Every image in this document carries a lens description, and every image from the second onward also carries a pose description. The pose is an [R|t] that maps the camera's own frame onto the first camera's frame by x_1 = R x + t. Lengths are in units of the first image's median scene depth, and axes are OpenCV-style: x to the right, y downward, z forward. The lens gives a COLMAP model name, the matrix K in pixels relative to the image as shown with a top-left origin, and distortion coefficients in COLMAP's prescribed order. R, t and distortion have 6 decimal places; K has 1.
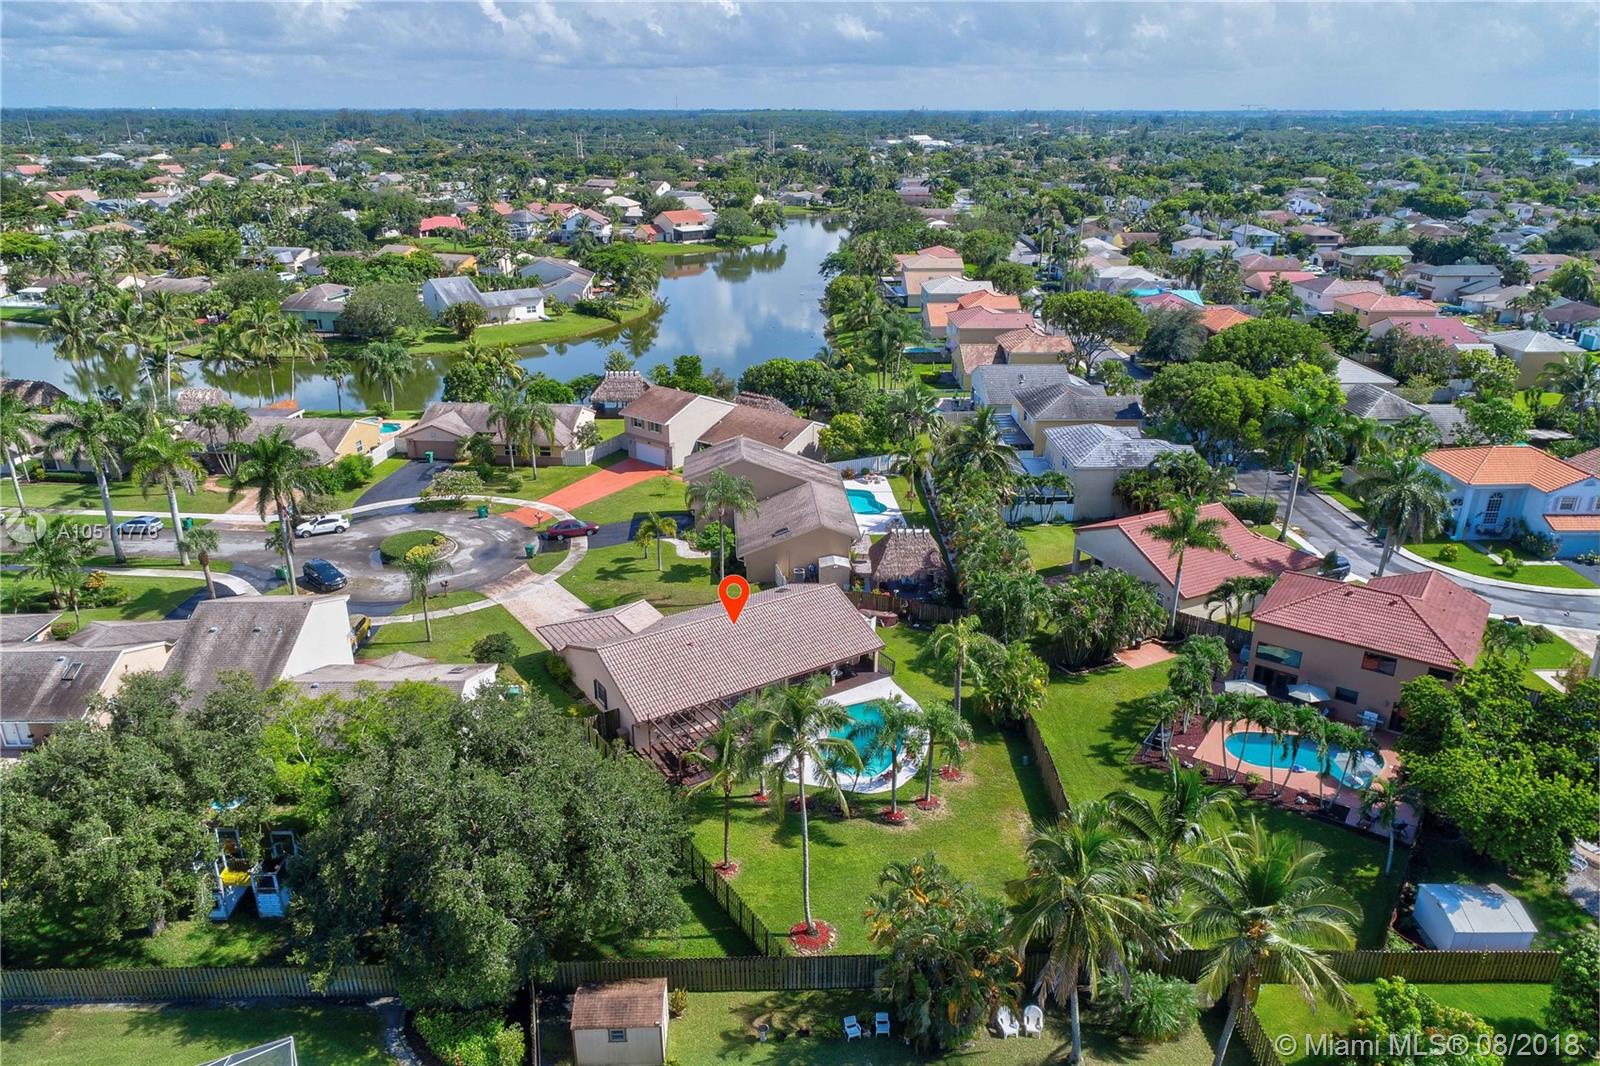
lens RADIAL K [[1081.2, 0, 797.8], [0, 1081.2, 538.1], [0, 0, 1]] dist [0.005919, -0.002066]
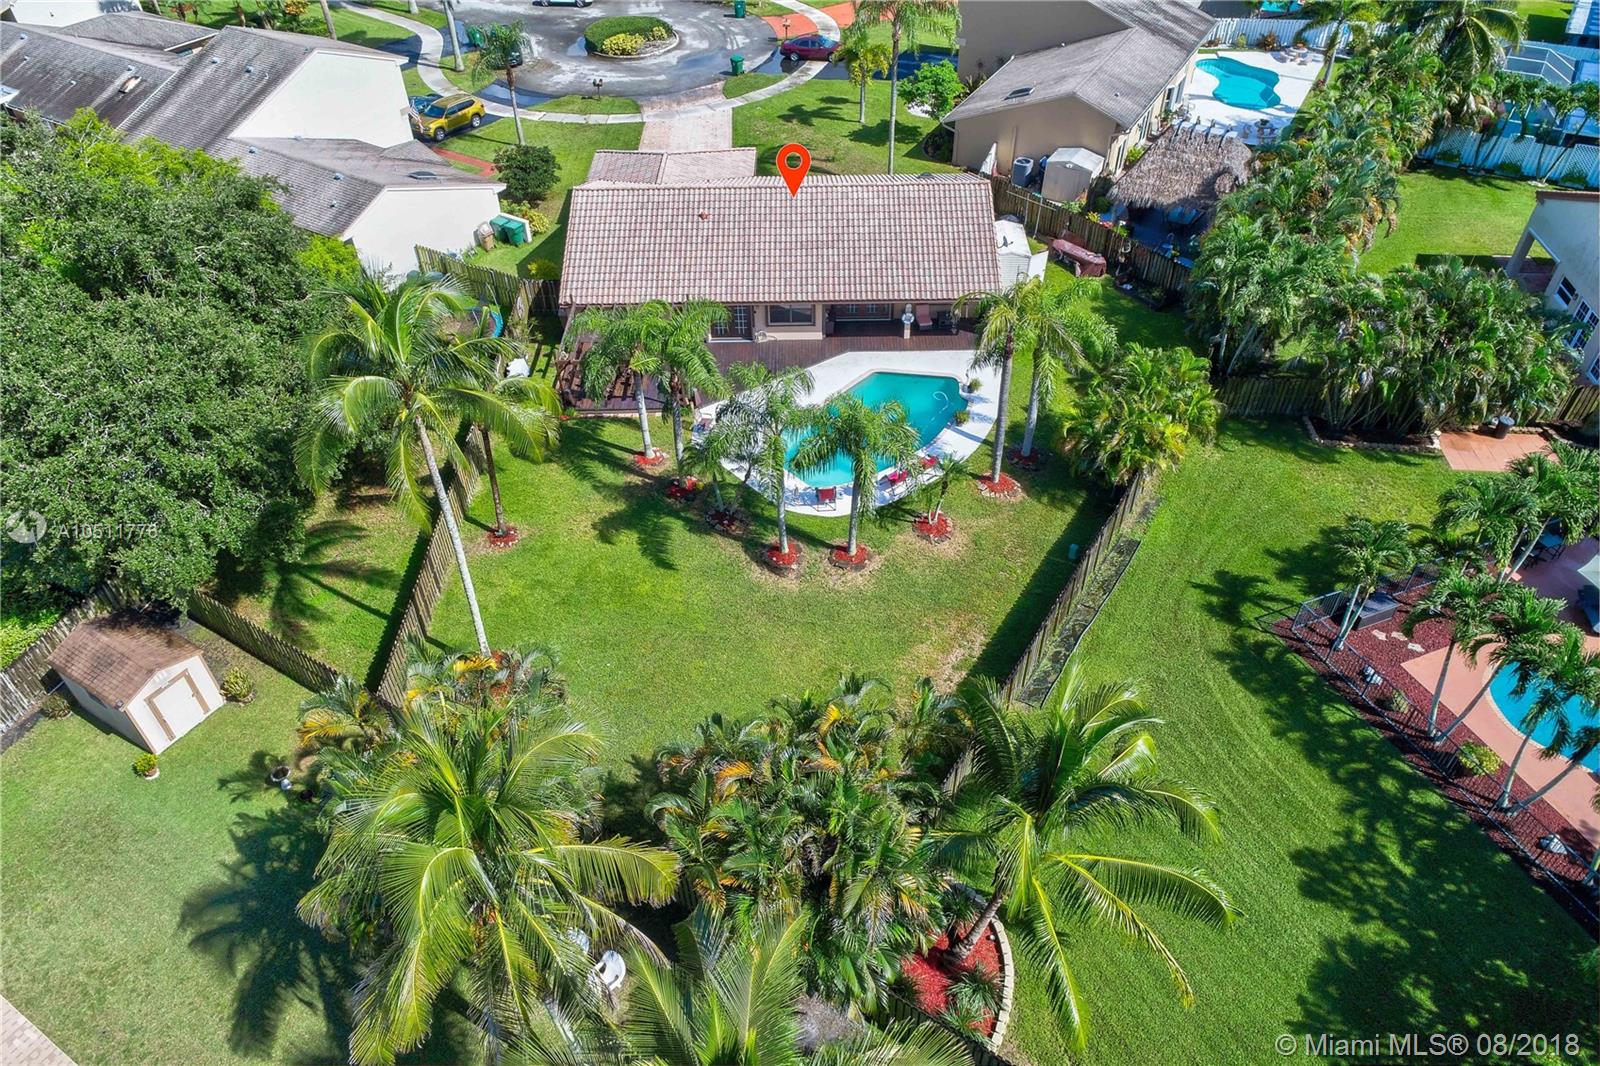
lens RADIAL K [[1081.2, 0, 797.8], [0, 1081.2, 538.1], [0, 0, 1]] dist [0.005919, -0.002066]
pose [[0.837191, 0.356041, -0.415146, 0.210149], [-0.184692, 0.898533, 0.398155, -0.000220], [0.514782, -0.256657, 0.818002, 0.302129]]
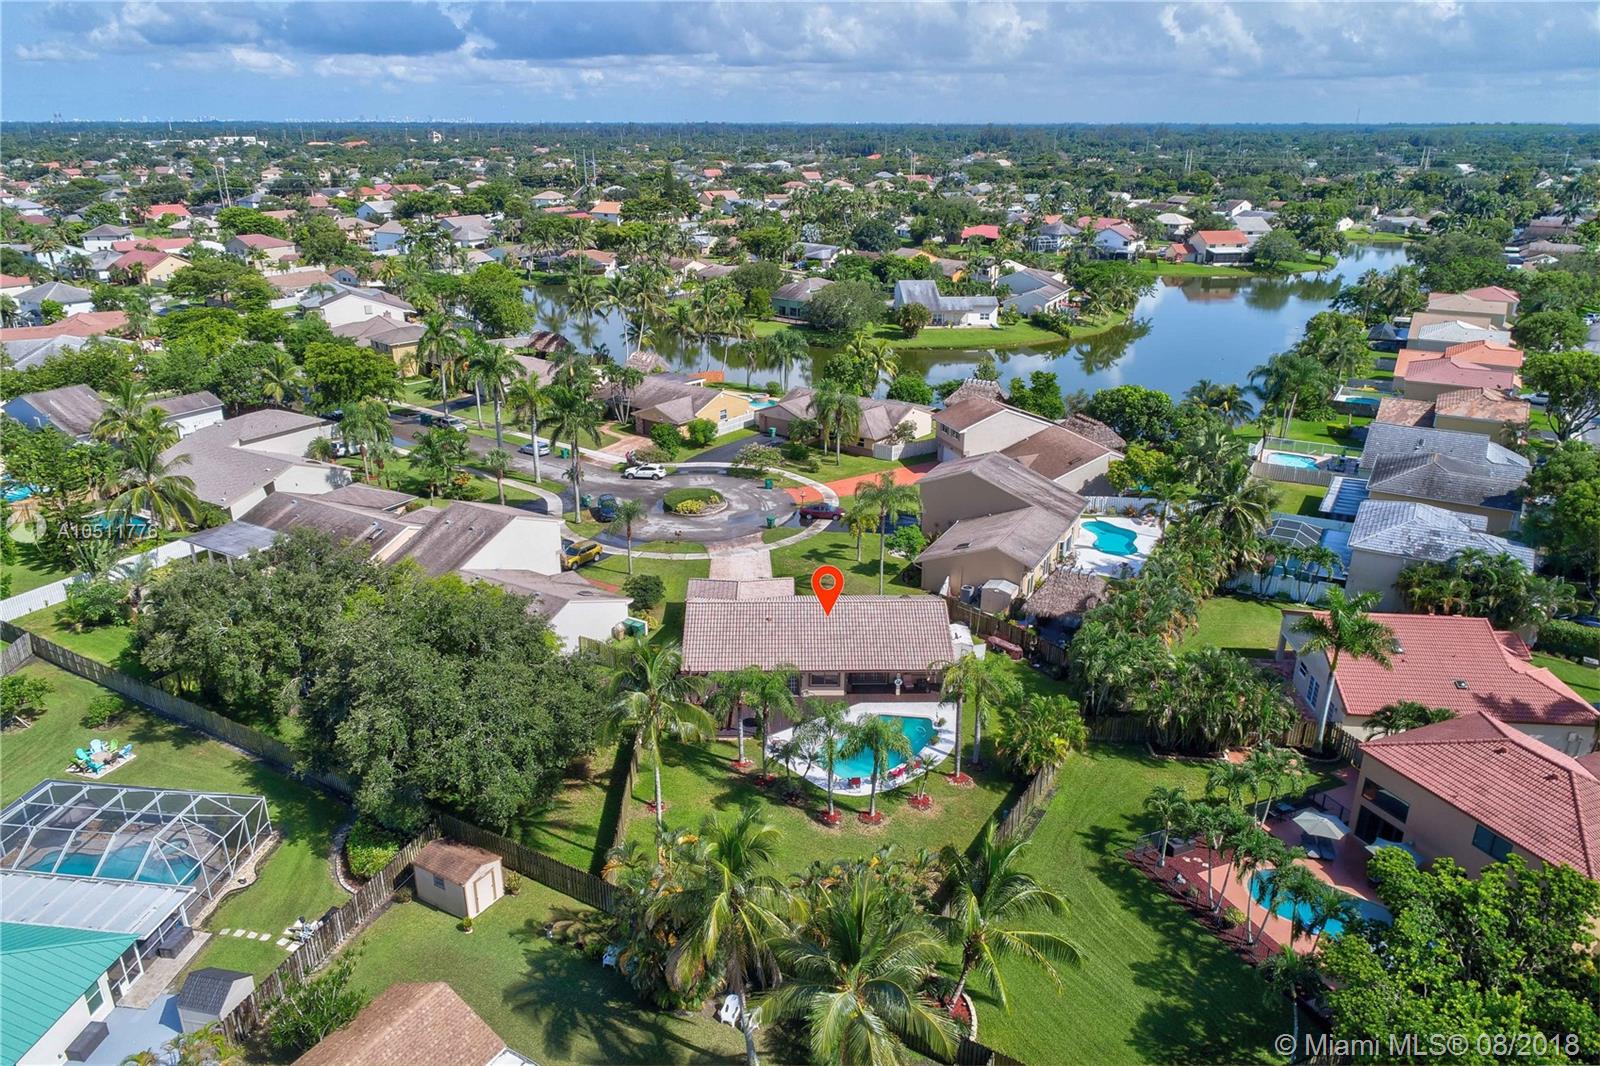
lens RADIAL K [[1081.2, 0, 797.8], [0, 1081.2, 538.1], [0, 0, 1]] dist [0.005919, -0.002066]
pose [[0.847675, 0.190548, -0.495115, 0.311358], [-0.196201, 0.979701, 0.041131, -0.021895], [0.492901, 0.062276, 0.867854, 0.051634]]
